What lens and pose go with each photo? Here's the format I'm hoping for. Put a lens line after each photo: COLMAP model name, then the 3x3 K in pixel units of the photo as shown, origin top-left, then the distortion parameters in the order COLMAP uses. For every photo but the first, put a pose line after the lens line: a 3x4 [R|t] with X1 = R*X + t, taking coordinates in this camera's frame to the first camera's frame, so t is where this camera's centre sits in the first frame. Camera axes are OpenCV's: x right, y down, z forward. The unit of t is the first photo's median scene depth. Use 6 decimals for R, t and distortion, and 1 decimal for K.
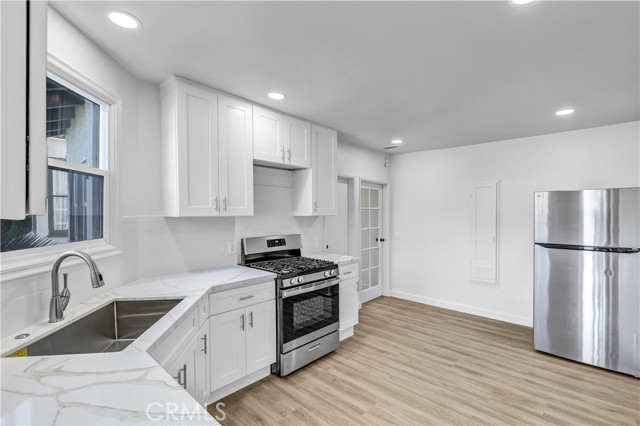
lens RADIAL K [[295.8, 0, 321.5], [0, 295.8, 216.0], [0, 0, 1]] dist [0.000435, -0.000120]
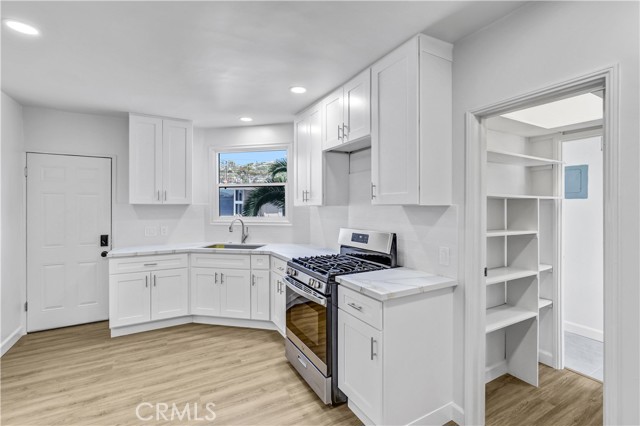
lens RADIAL K [[290.0, 0, 321.1], [0, 290.0, 208.7], [0, 0, 1]] dist [0.000639, -0.000165]
pose [[-0.309564, 0.008847, -0.950837, 0.682409], [-0.006139, 0.999917, 0.011302, -0.000438], [0.950859, 0.009336, -0.309484, 1.200590]]
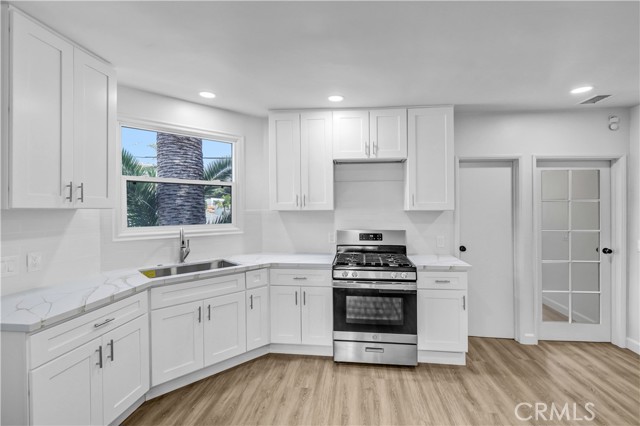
lens RADIAL K [[290.0, 0, 321.1], [0, 290.0, 208.7], [0, 0, 1]] dist [0.000639, -0.000165]
pose [[0.593294, -0.000288, -0.804985, 0.572089], [-0.005210, 0.999978, -0.004198, -0.000962], [0.804969, 0.006685, 0.593280, 0.286380]]
